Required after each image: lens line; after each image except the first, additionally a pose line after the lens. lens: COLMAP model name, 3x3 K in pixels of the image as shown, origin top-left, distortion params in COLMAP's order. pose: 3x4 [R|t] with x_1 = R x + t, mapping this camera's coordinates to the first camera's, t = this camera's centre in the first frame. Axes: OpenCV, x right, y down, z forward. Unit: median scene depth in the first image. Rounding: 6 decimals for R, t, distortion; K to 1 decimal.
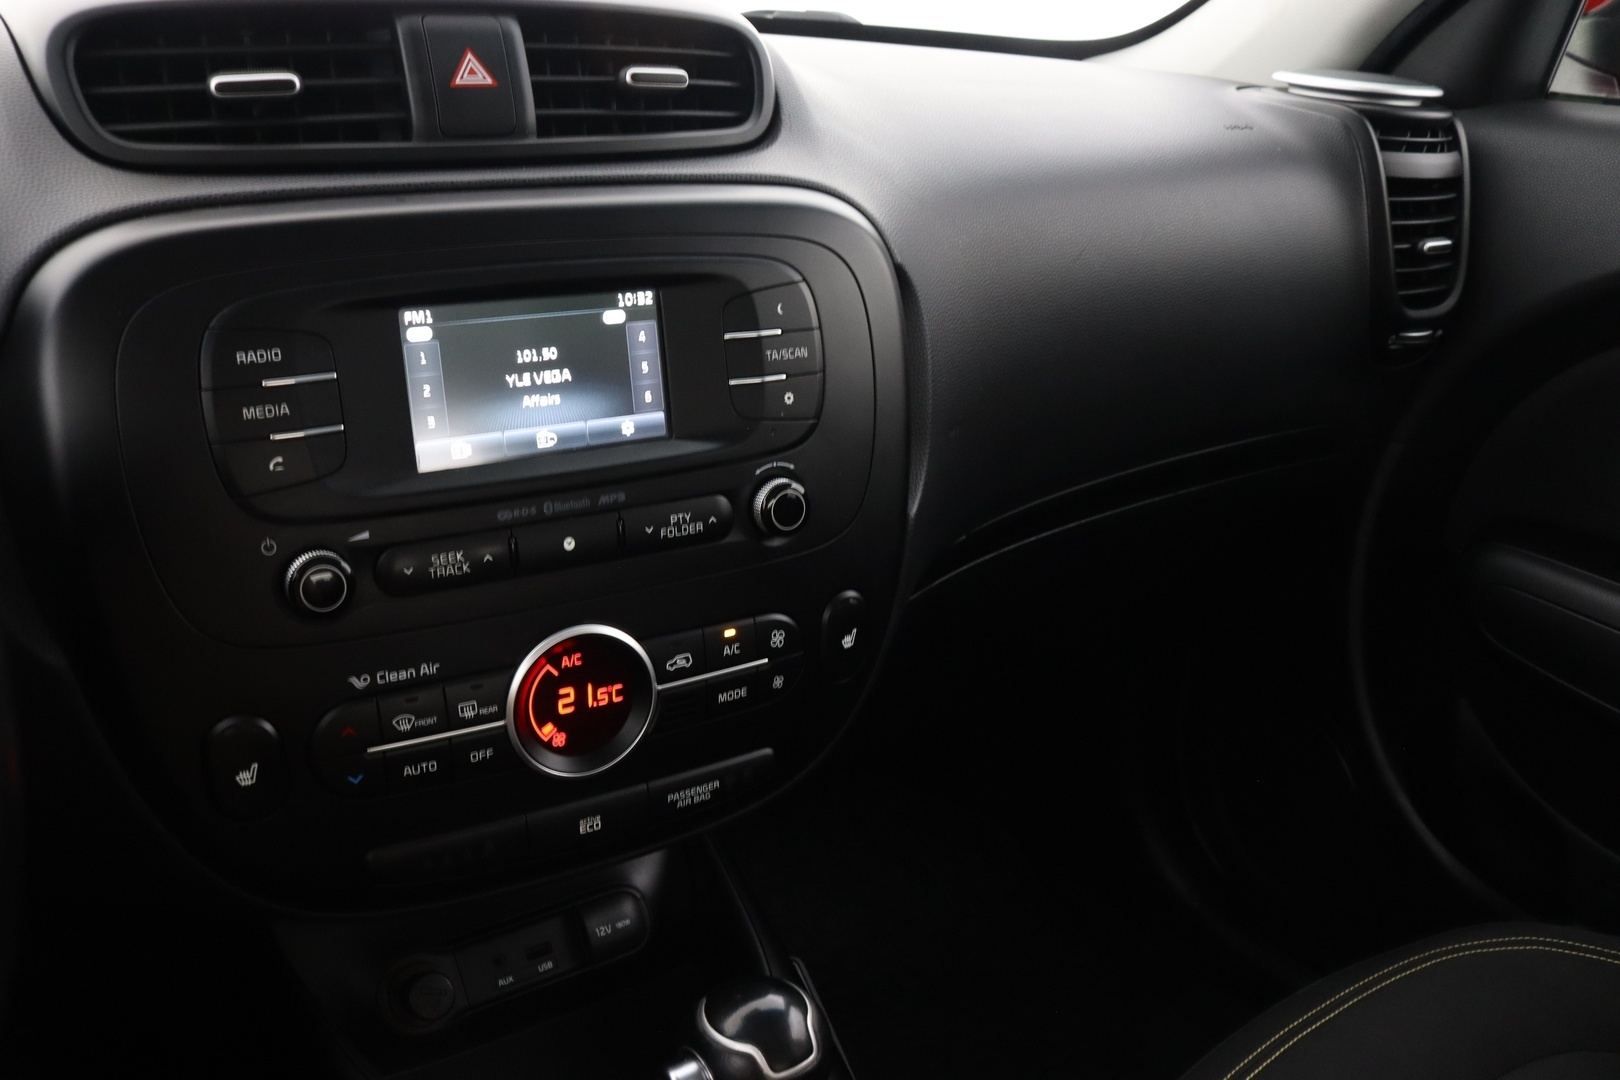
lens RADIAL K [[1324.4, 0, 792.4], [0, 1324.4, 566.5], [0, 0, 1]] dist [-0.166089, 0.129360]
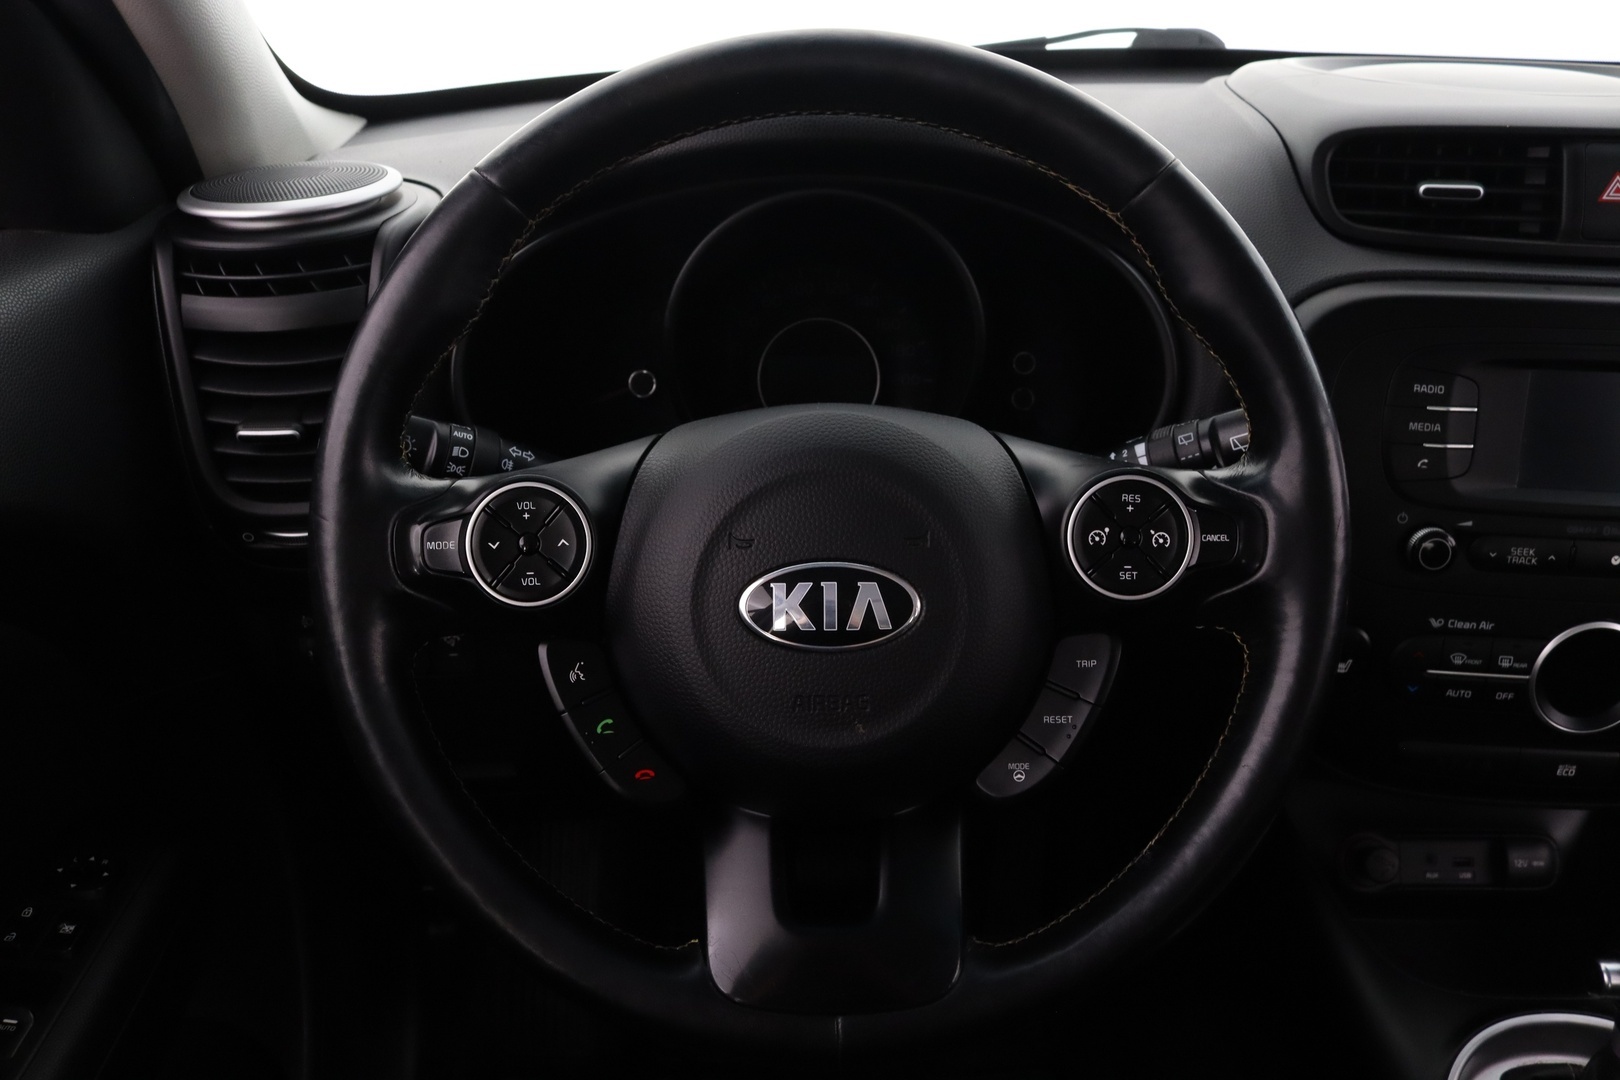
lens RADIAL K [[1324.4, 0, 792.4], [0, 1324.4, 566.5], [0, 0, 1]] dist [-0.166089, 0.129360]
pose [[0.801947, 0.223806, -0.553887, -0.125616], [-0.199087, 0.974294, 0.105428, 0.019843], [0.563245, 0.025724, 0.825890, -0.505112]]
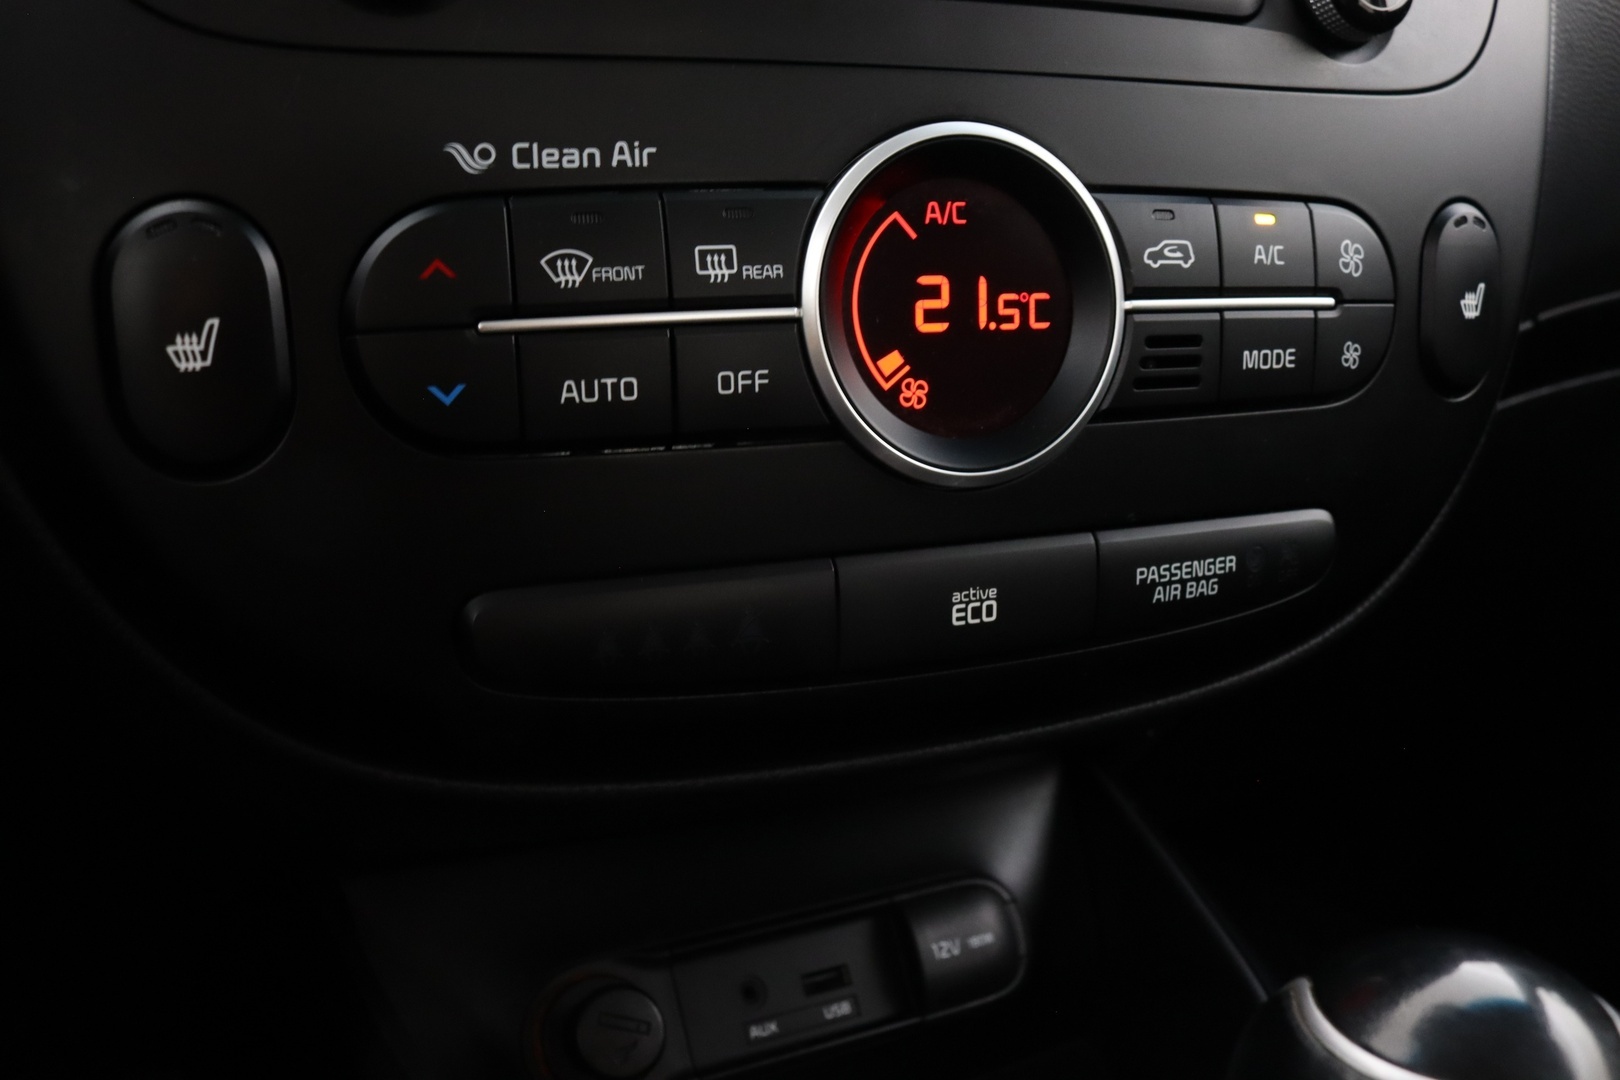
lens RADIAL K [[1324.4, 0, 792.4], [0, 1324.4, 566.5], [0, 0, 1]] dist [-0.166089, 0.129360]
pose [[0.982142, -0.004138, -0.188097, -0.135959], [-0.022595, 0.989928, -0.139757, 0.258018], [0.186780, 0.141512, 0.972156, 0.571877]]
